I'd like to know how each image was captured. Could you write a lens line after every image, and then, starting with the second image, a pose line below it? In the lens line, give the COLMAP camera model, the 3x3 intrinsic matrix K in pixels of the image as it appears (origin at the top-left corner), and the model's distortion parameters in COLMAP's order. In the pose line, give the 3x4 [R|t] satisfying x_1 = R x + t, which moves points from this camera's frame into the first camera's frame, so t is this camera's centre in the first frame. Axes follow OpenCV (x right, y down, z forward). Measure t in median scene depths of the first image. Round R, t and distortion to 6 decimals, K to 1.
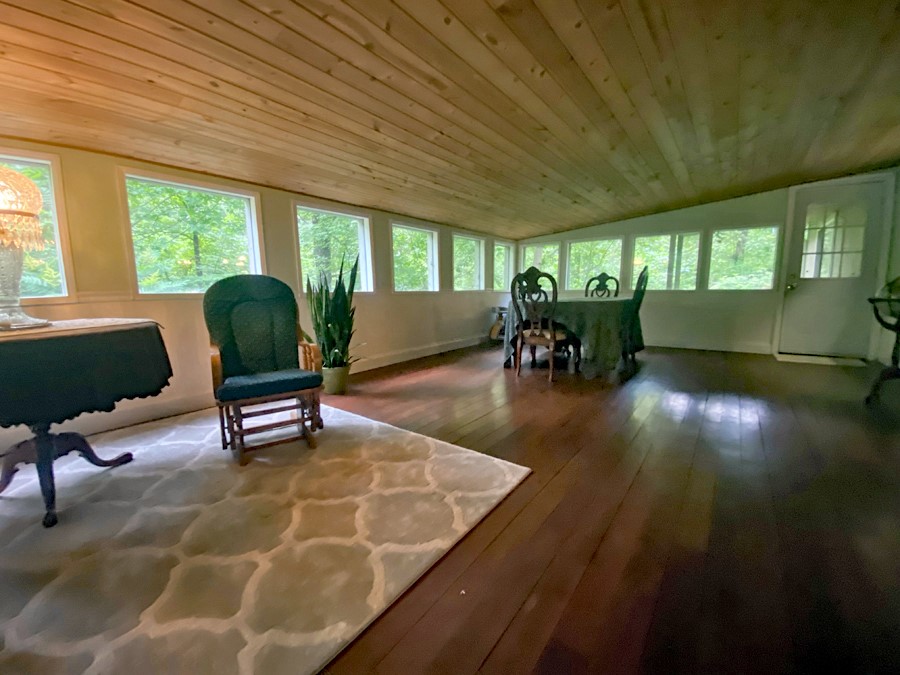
lens RADIAL K [[371.0, 0, 447.2], [0, 371.0, 335.9], [0, 0, 1]] dist [0.011124, -0.016521]
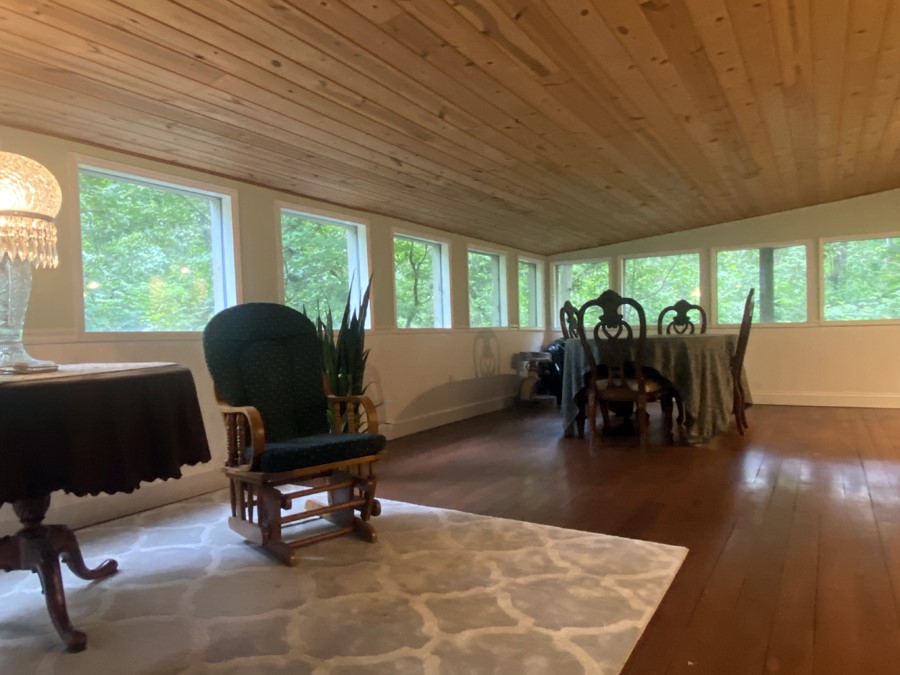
lens RADIAL K [[603.1, 0, 452.7], [0, 603.1, 330.2], [0, 0, 1]] dist [0.048774, -0.052332]
pose [[0.994596, -0.015319, 0.102681, -0.314221], [0.028497, 0.991347, -0.128138, 0.052382], [-0.099829, 0.130372, 0.986426, -0.201560]]
